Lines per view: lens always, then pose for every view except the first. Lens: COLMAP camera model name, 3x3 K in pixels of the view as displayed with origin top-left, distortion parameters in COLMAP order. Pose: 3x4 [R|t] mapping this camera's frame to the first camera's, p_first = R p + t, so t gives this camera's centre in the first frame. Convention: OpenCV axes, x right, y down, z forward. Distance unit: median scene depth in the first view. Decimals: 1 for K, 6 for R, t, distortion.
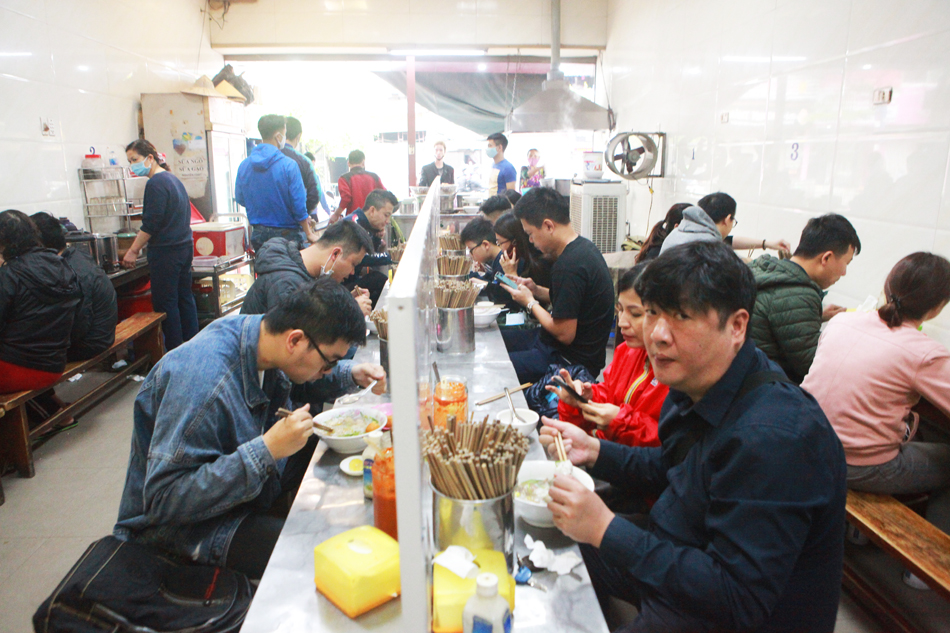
lens RADIAL K [[662.3, 0, 469.0], [0, 662.3, 323.1], [0, 0, 1]] dist [-0.095542, 0.055466]
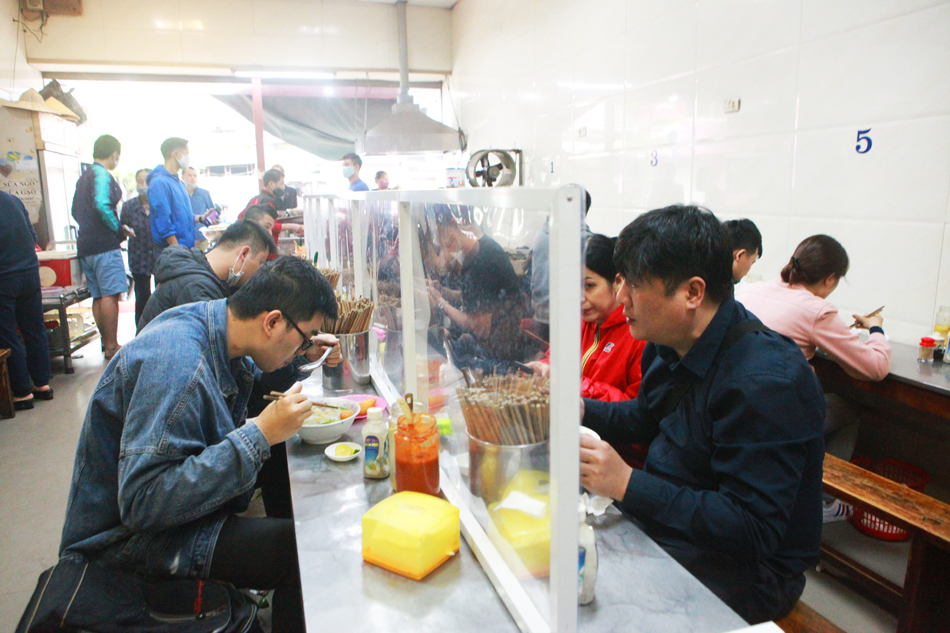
lens RADIAL K [[662.3, 0, 476.2], [0, 662.3, 321.2], [0, 0, 1]] dist [-0.095542, 0.055466]
pose [[0.967457, -0.062445, 0.245209, -0.125393], [0.074119, 0.996500, -0.038663, 0.050910], [-0.241936, 0.055580, 0.968699, 0.019597]]
